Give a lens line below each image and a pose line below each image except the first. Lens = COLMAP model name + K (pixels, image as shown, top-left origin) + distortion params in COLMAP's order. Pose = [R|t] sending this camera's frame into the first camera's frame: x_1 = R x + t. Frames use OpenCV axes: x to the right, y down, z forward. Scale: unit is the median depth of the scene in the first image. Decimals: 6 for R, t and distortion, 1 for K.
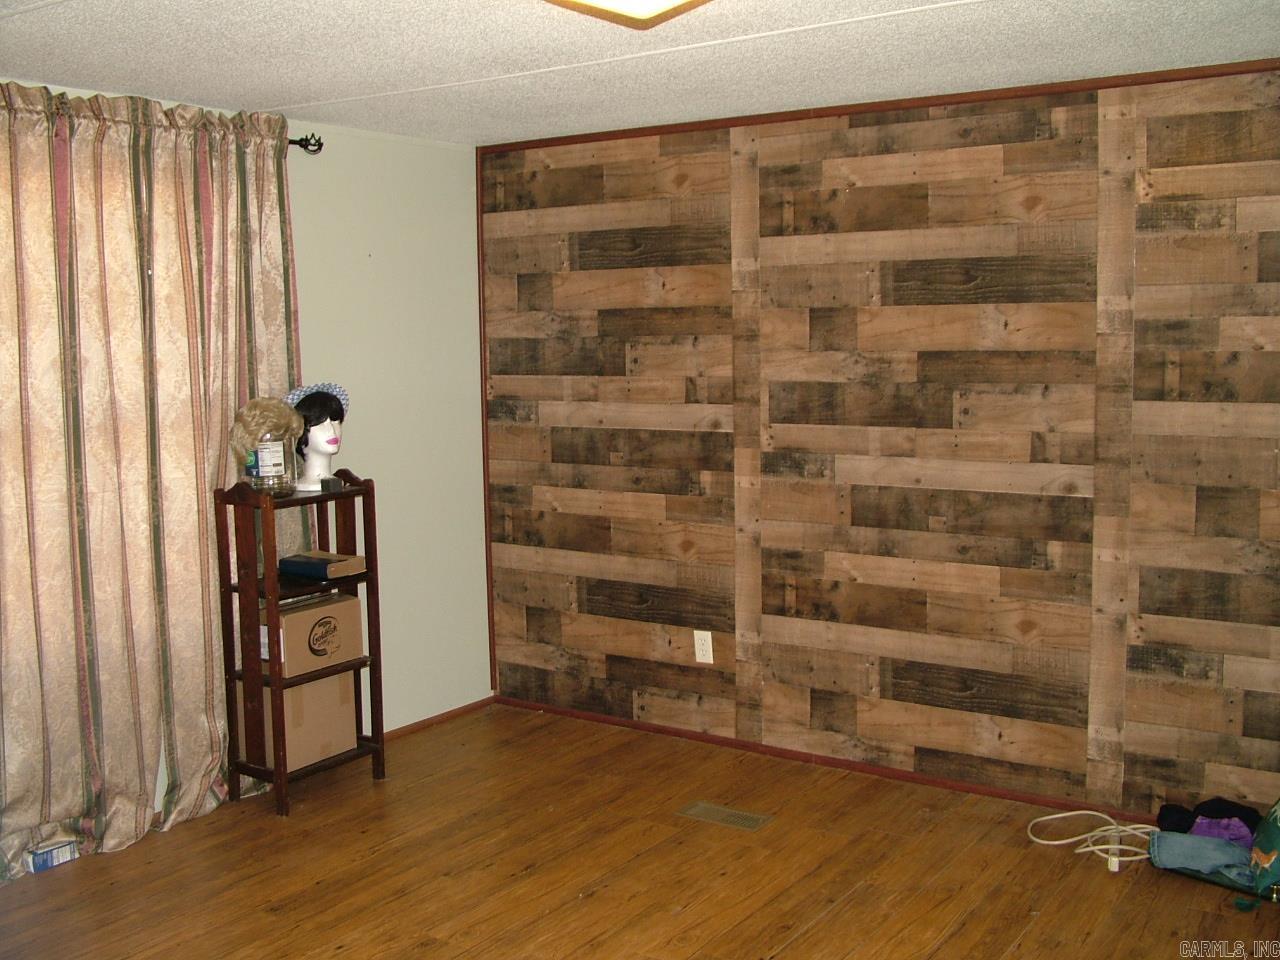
lens RADIAL K [[1341.4, 0, 648.7], [0, 1341.4, 483.9], [0, 0, 1]] dist [-0.043751, 0.000000]
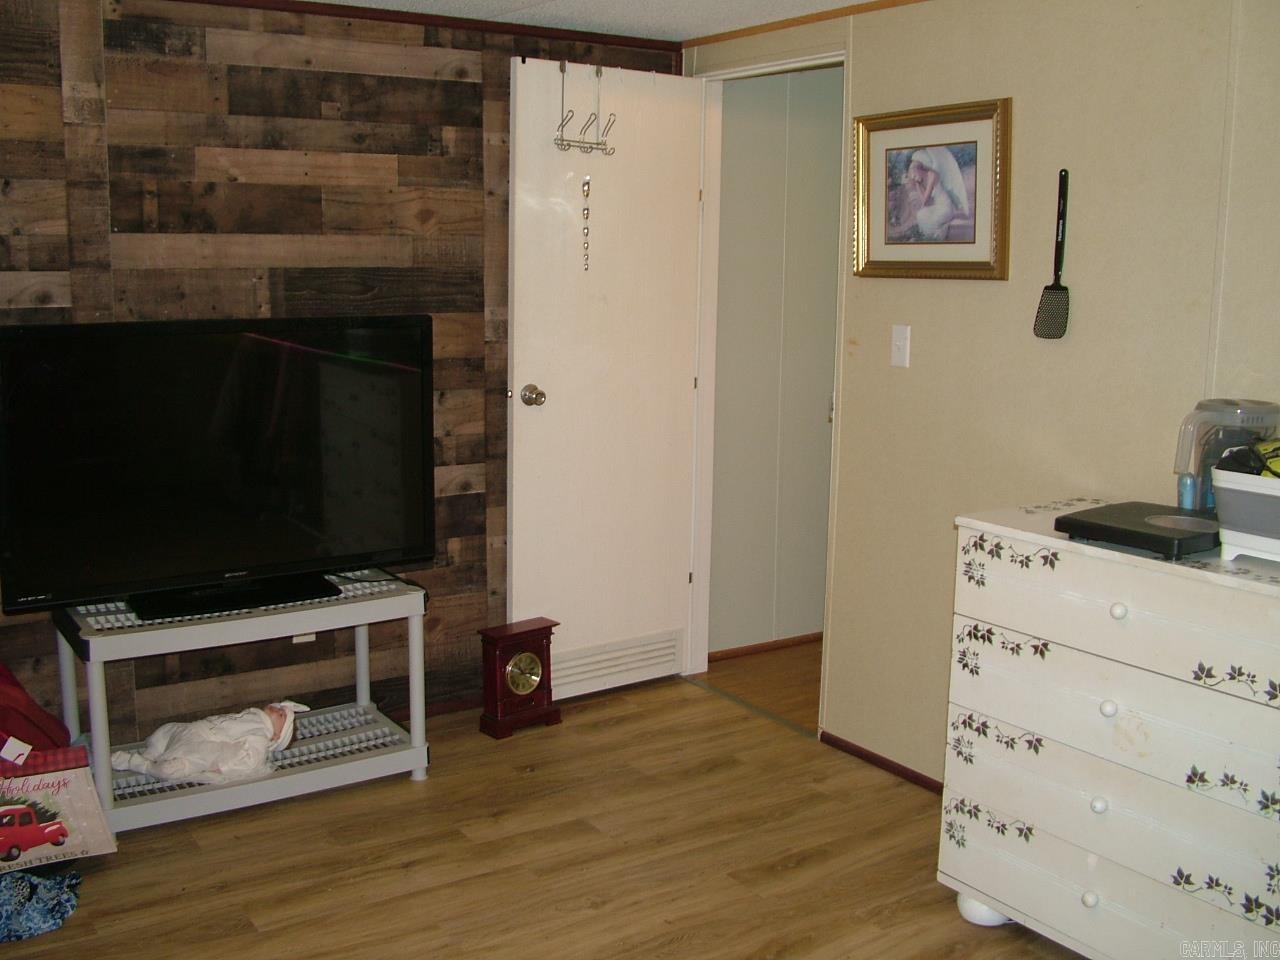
lens RADIAL K [[1341.4, 0, 634.8], [0, 1341.4, 474.5], [0, 0, 1]] dist [-0.043751, 0.000000]
pose [[0.449196, -0.140679, 0.882288, -0.563522], [0.075803, 0.989966, 0.119255, -0.122352], [-0.890212, 0.013311, 0.455353, 0.385667]]
